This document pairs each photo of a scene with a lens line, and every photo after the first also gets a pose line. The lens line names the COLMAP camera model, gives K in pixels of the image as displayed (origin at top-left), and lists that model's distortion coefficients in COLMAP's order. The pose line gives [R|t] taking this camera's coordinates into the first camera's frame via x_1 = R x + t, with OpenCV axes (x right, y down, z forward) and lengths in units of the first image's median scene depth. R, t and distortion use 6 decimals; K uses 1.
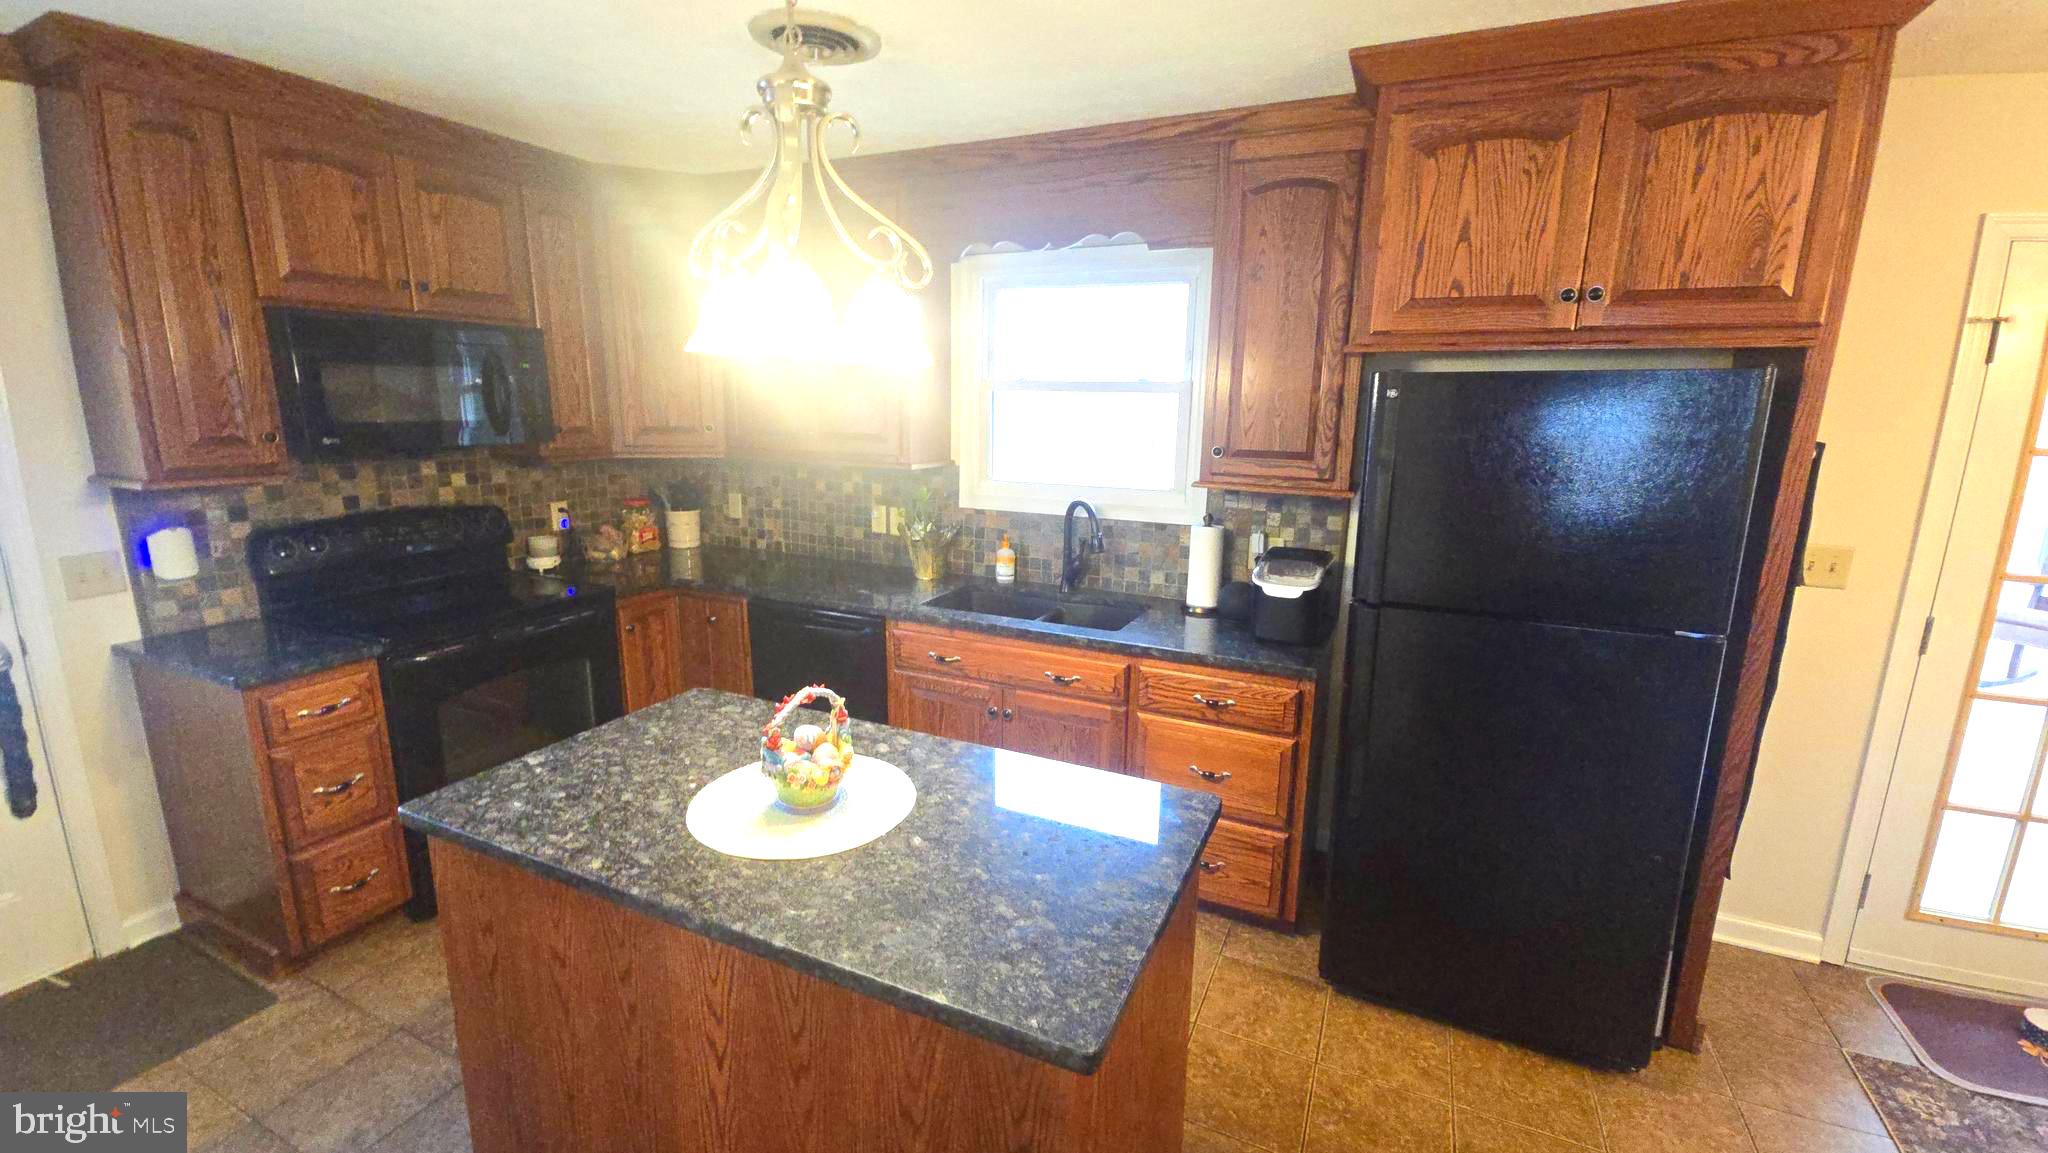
lens RADIAL K [[832.4, 0, 1038.4], [0, 832.4, 577.9], [0, 0, 1]] dist [0.005364, -0.004745]
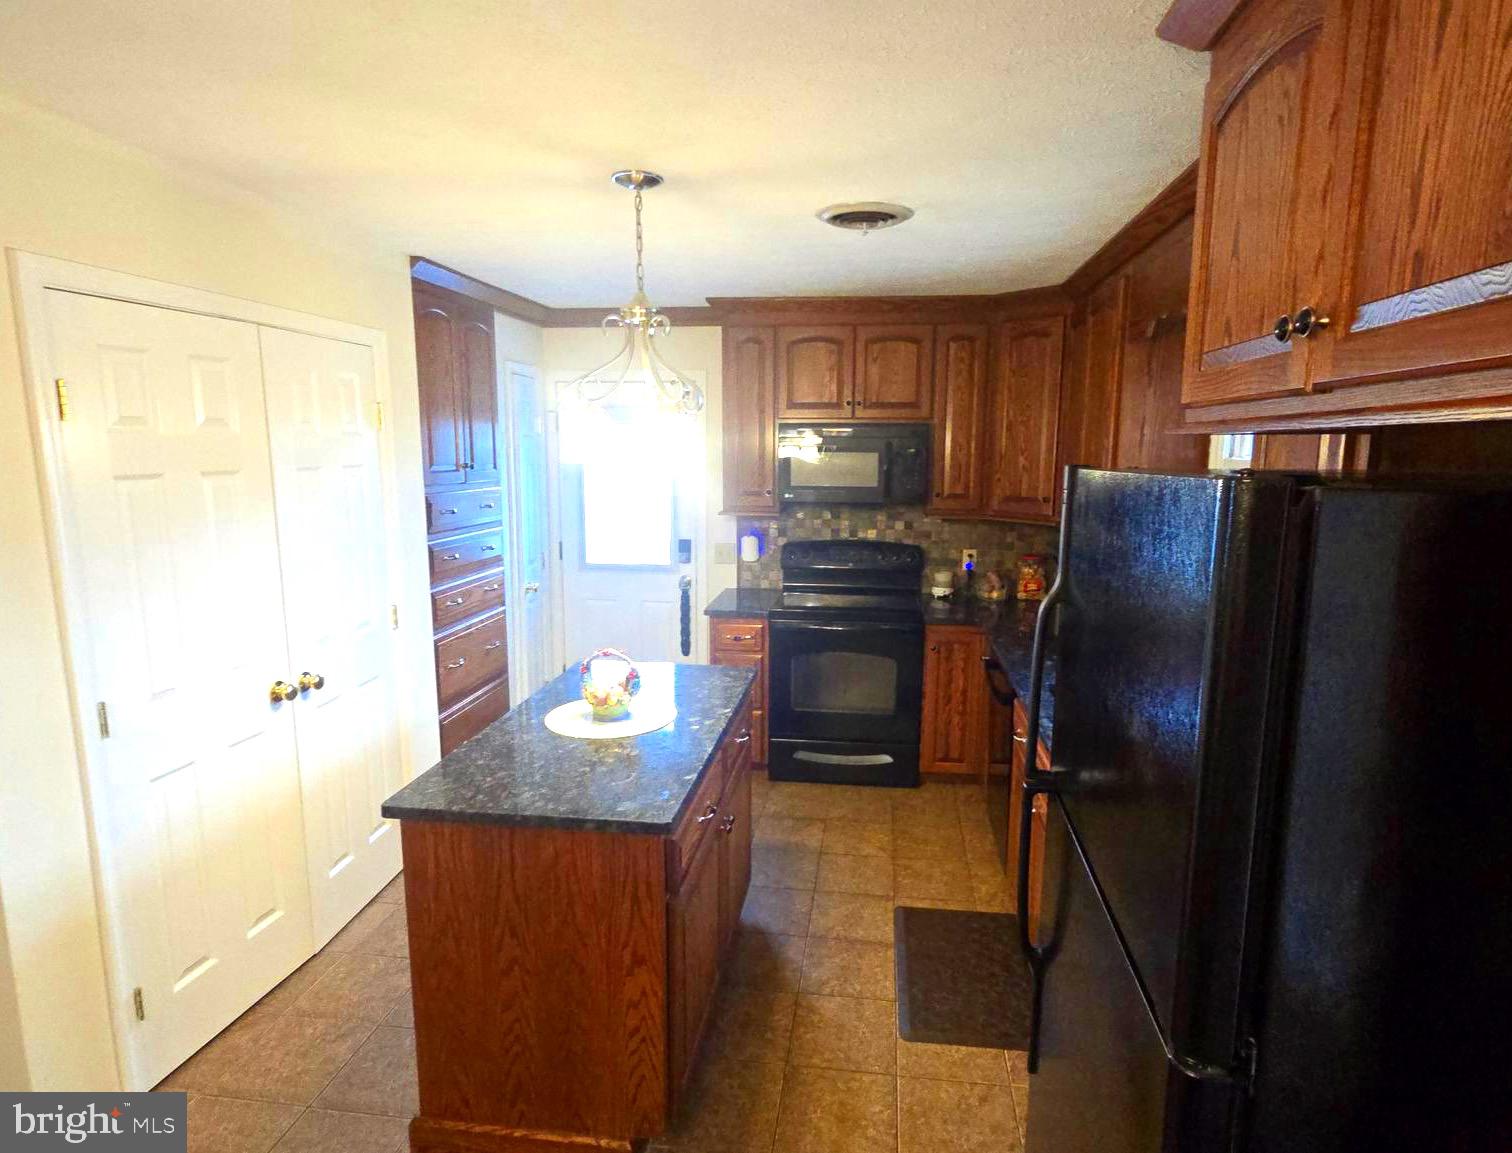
lens RADIAL K [[829.6, 0, 774.0], [0, 829.6, 581.5], [0, 0, 1]] dist [0.003638, -0.002523]
pose [[0.297653, 0.142407, -0.943993, 0.849127], [-0.203965, 0.975467, 0.082842, -0.128393], [0.932631, 0.167883, 0.319396, 0.445804]]
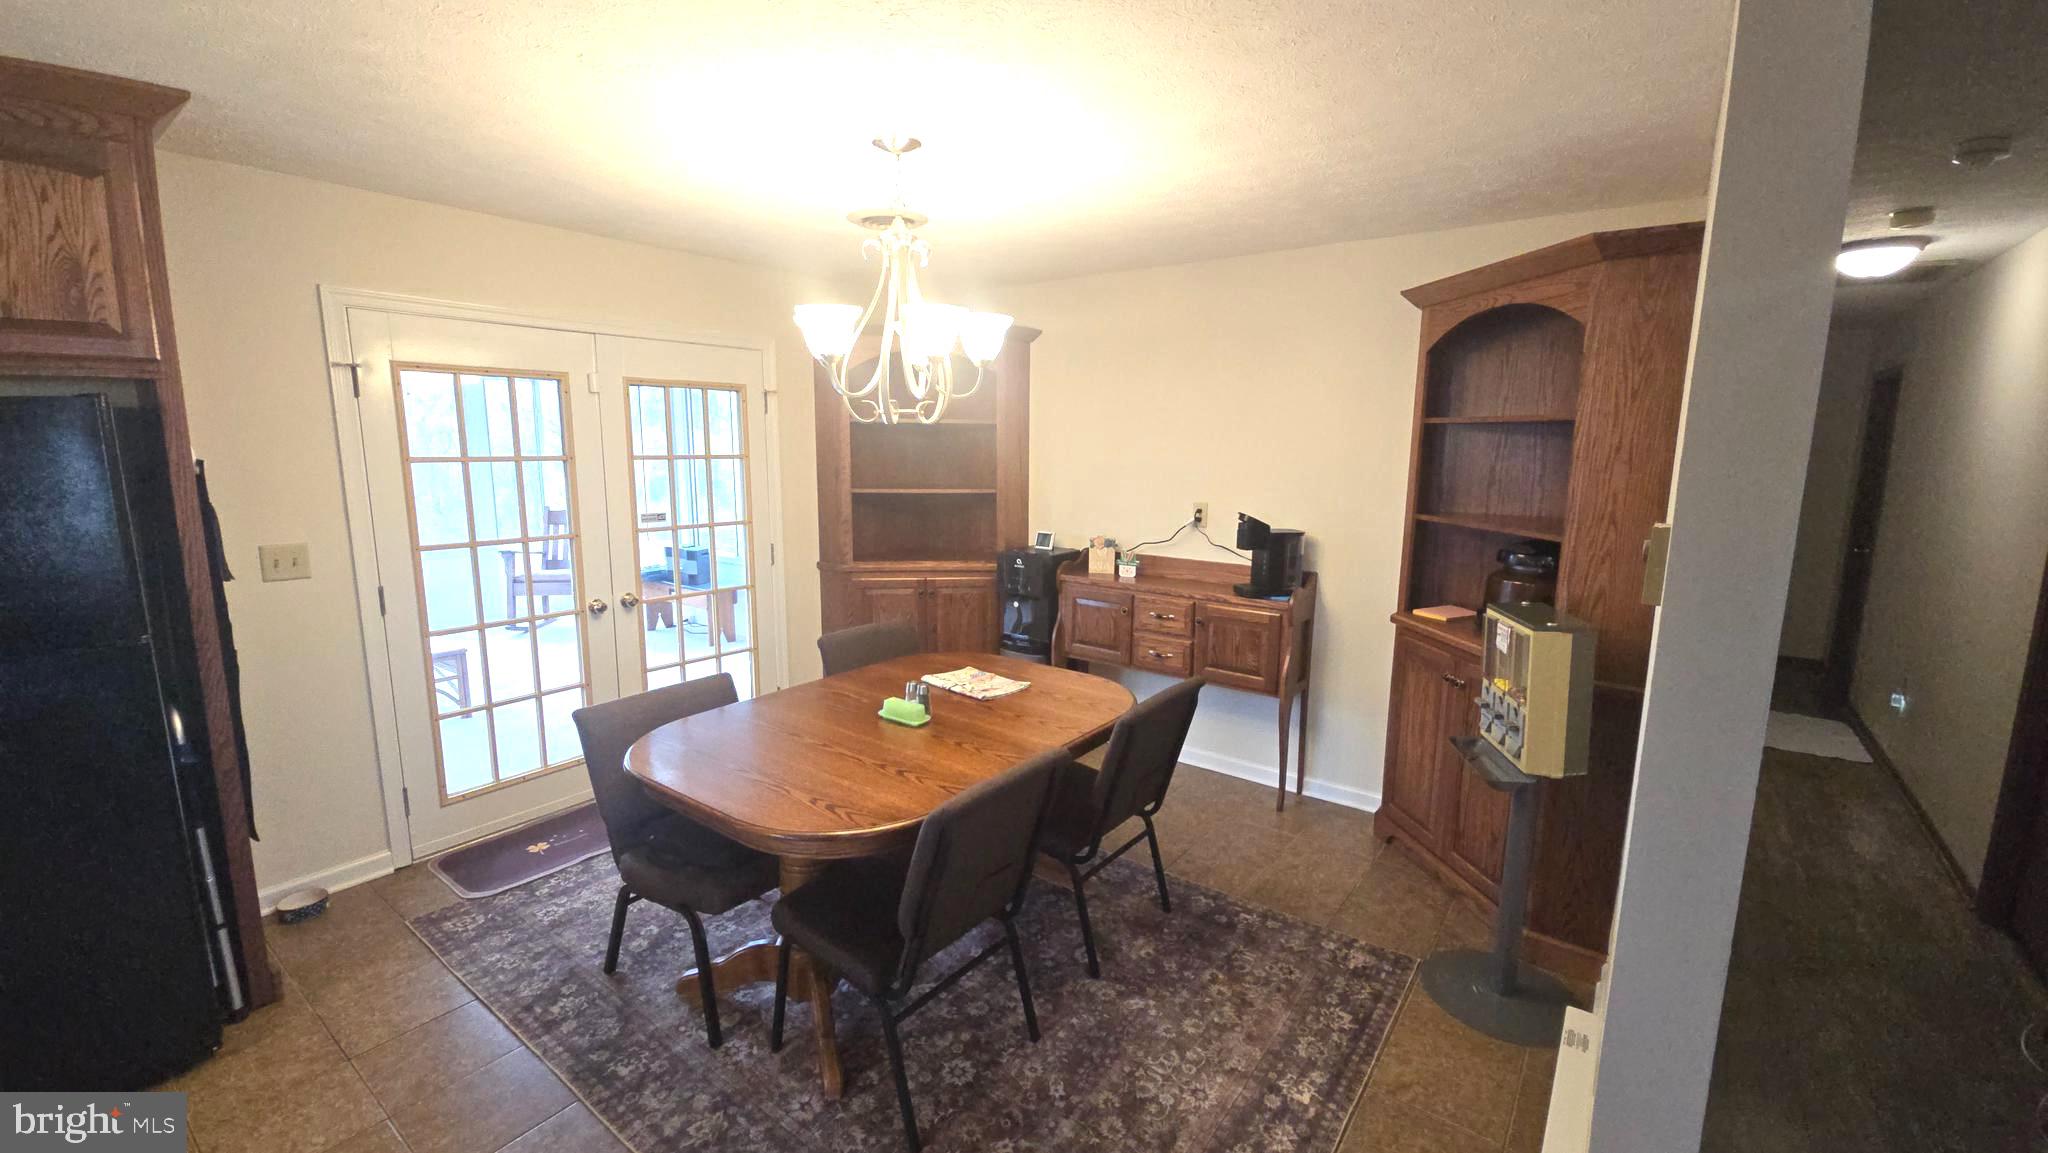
lens RADIAL K [[832.4, 0, 1035.6], [0, 832.4, 568.2], [0, 0, 1]] dist [0.005364, -0.004745]
pose [[0.212549, -0.164882, 0.963139, 0.014285], [0.199389, 0.972241, 0.122438, 0.061353], [-0.956591, 0.166015, 0.239525, -0.307261]]
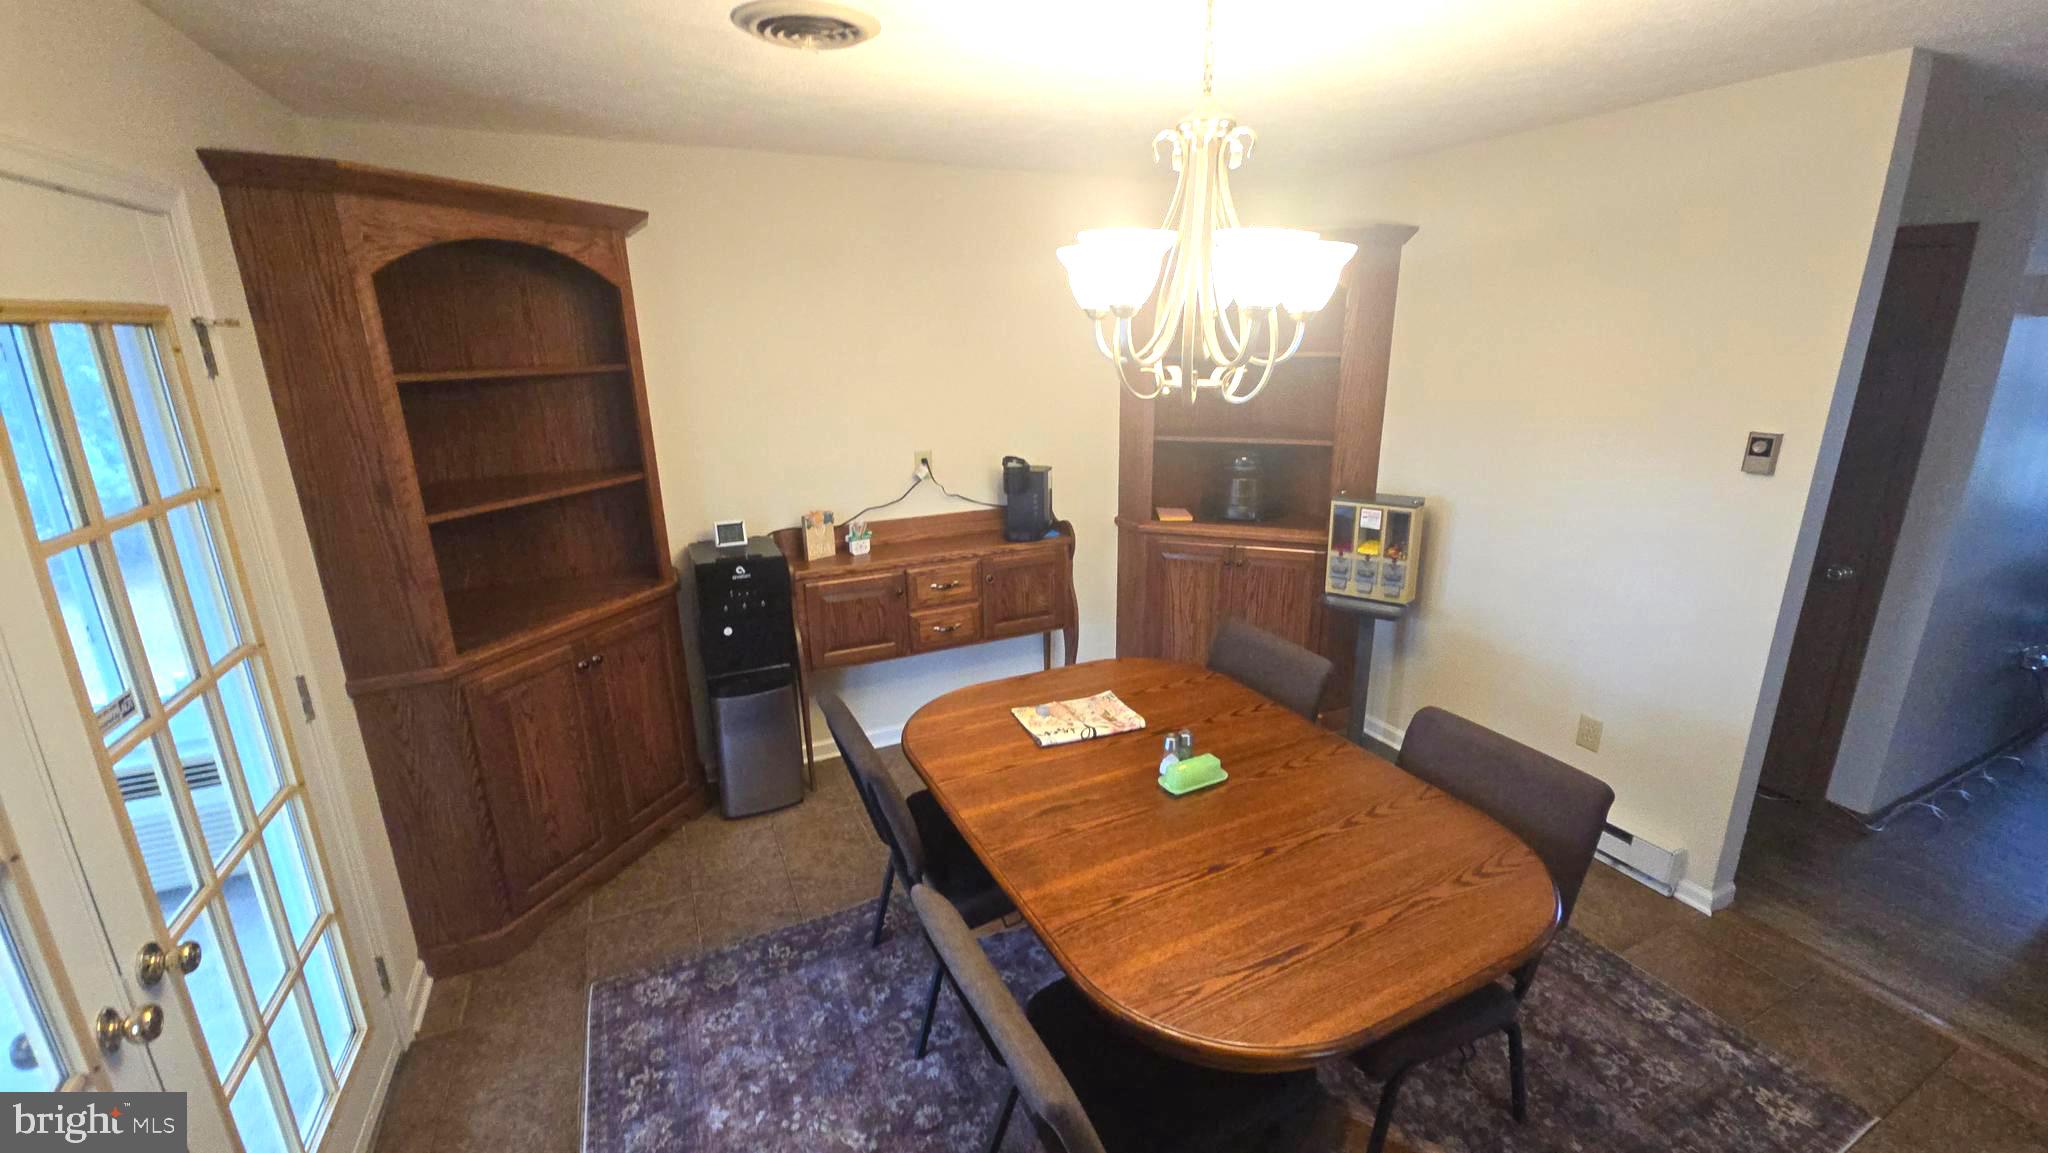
lens RADIAL K [[832.4, 0, 1036.7], [0, 832.4, 563.5], [0, 0, 1]] dist [0.005364, -0.004745]
pose [[-0.772981, -0.178939, 0.608671, 0.636515], [0.130493, 0.894043, 0.428553, -0.228399], [-0.620863, 0.410691, -0.667729, 0.714765]]
